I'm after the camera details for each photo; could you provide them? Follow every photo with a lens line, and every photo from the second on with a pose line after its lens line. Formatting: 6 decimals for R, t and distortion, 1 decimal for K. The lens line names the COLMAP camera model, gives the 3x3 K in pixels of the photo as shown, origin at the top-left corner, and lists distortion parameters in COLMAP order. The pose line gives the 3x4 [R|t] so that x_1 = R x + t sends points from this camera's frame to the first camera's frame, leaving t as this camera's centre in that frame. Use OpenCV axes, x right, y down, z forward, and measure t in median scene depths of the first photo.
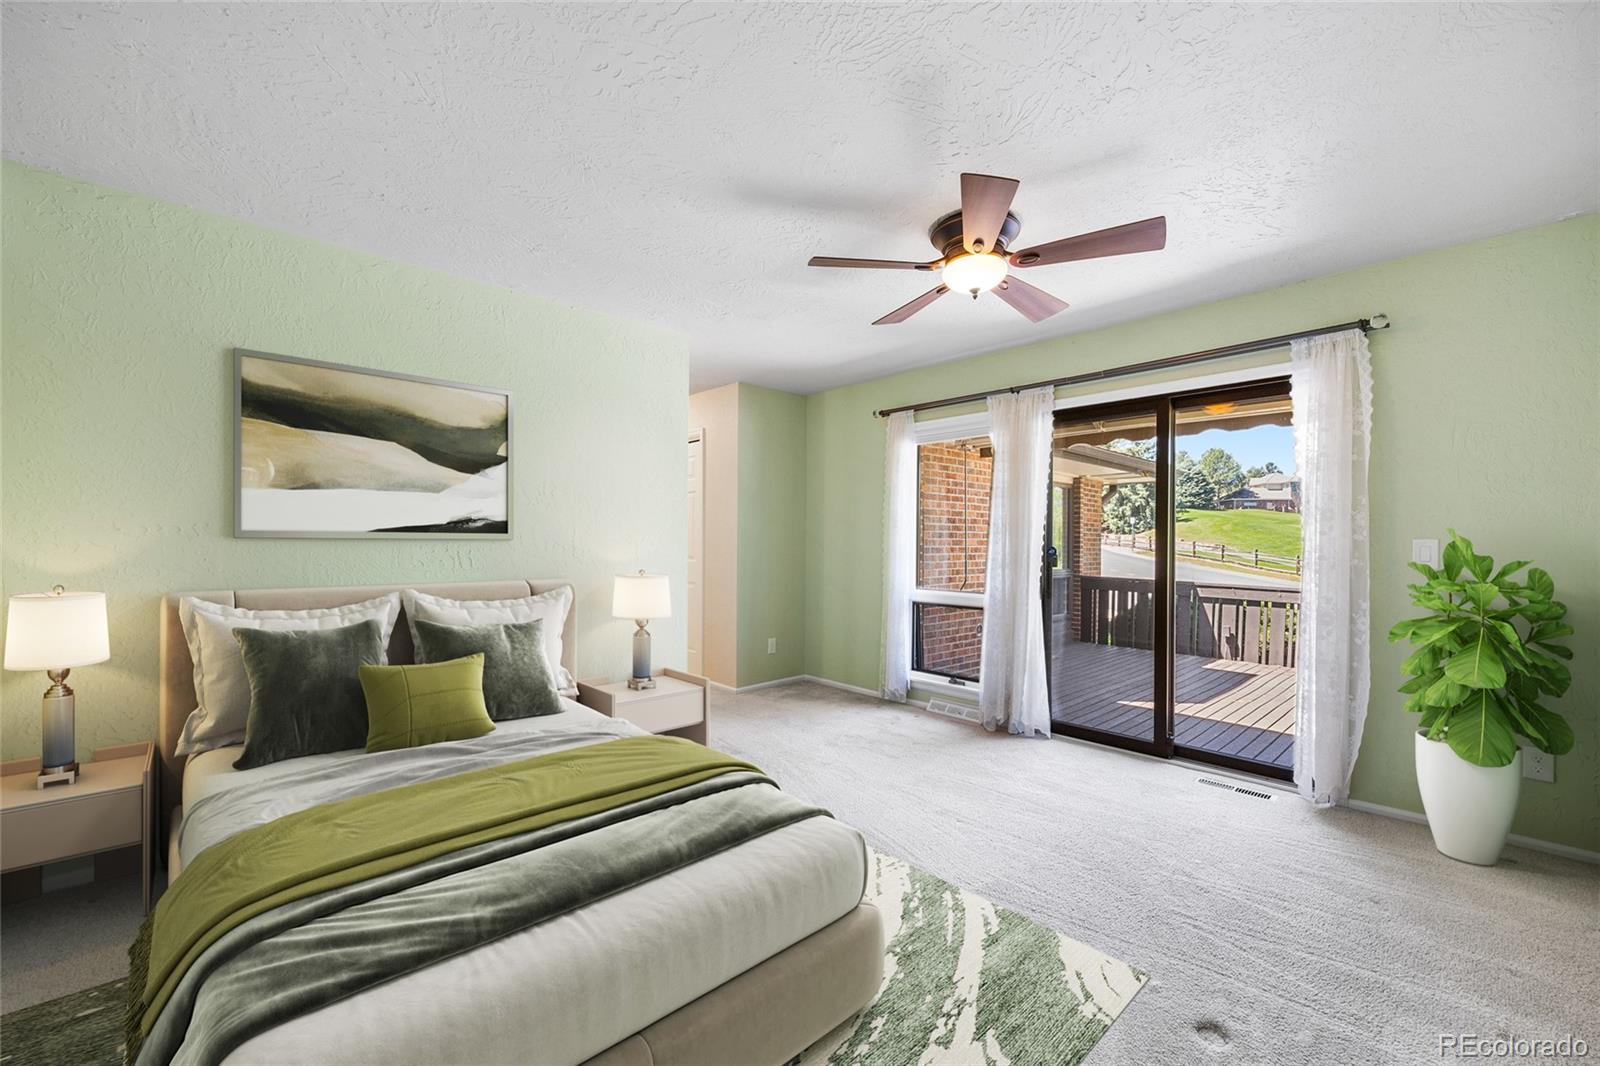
lens RADIAL K [[651.8, 0, 790.1], [0, 651.8, 538.9], [0, 0, 1]] dist [-0.002584, 0.000106]
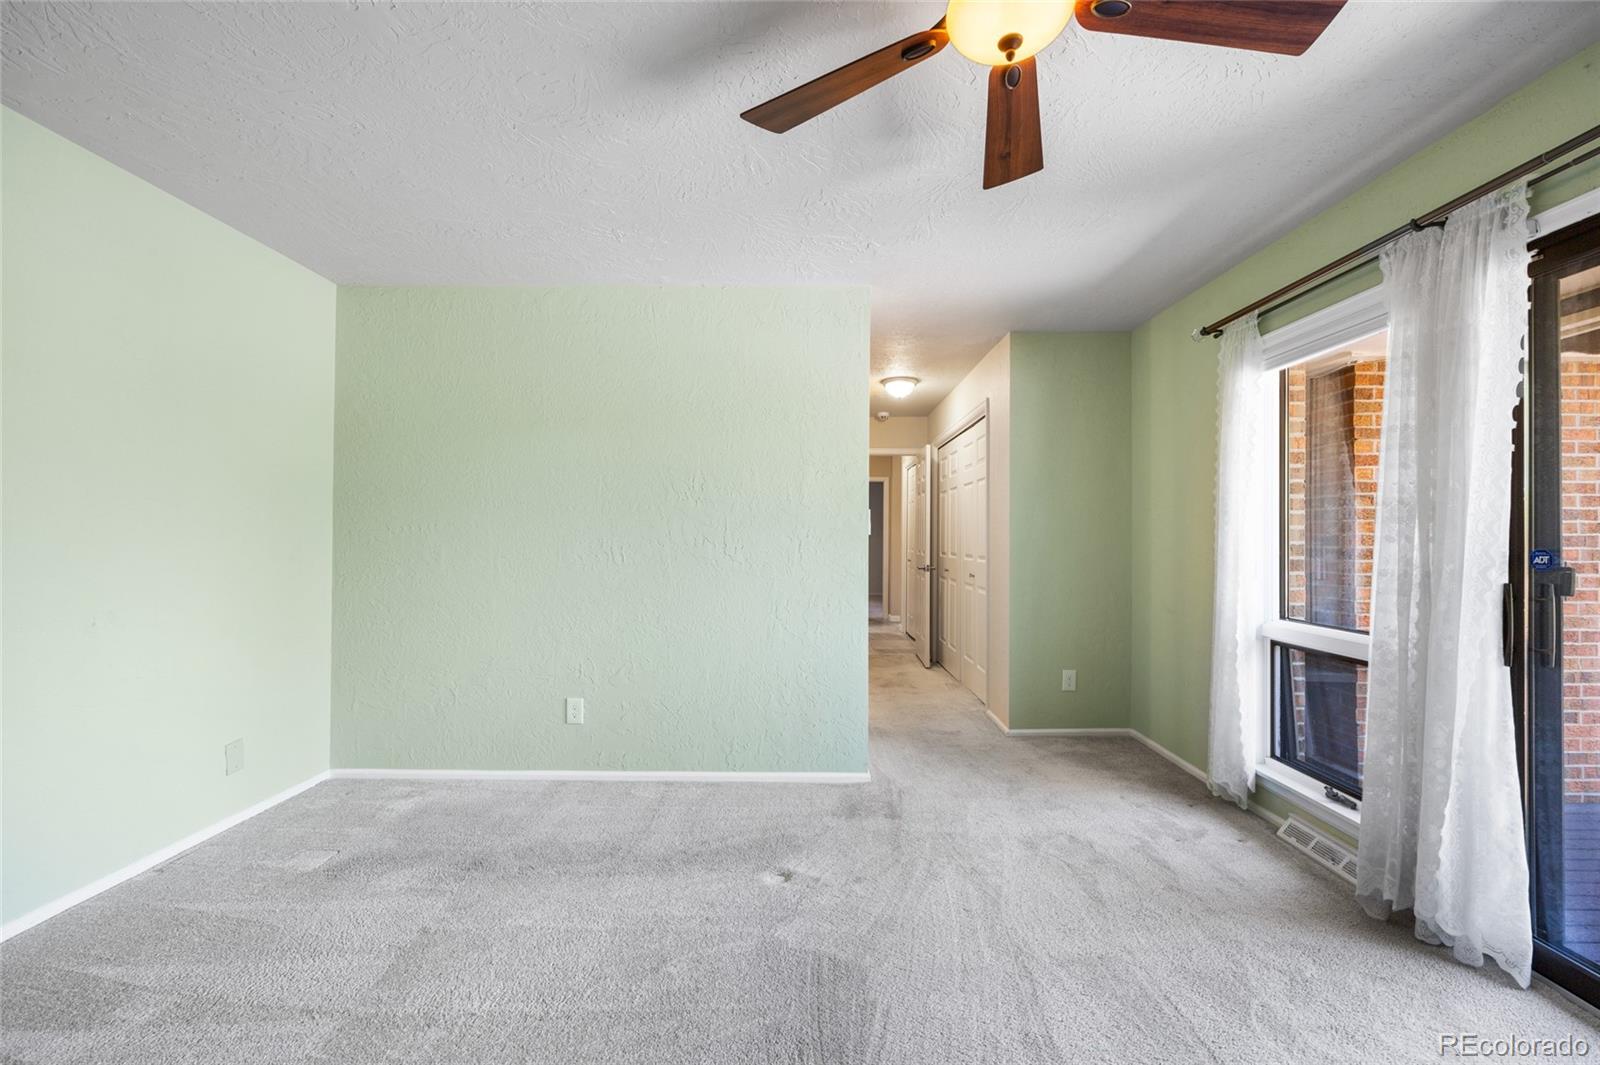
lens RADIAL K [[651.8, 0, 805.1], [0, 651.8, 527.3], [0, 0, 1]] dist [-0.002584, 0.000106]
pose [[0.738188, -0.011444, -0.674497, 0.297516], [0.001800, 0.999886, -0.014994, 0.002658], [0.674592, 0.009855, 0.738125, 0.306549]]
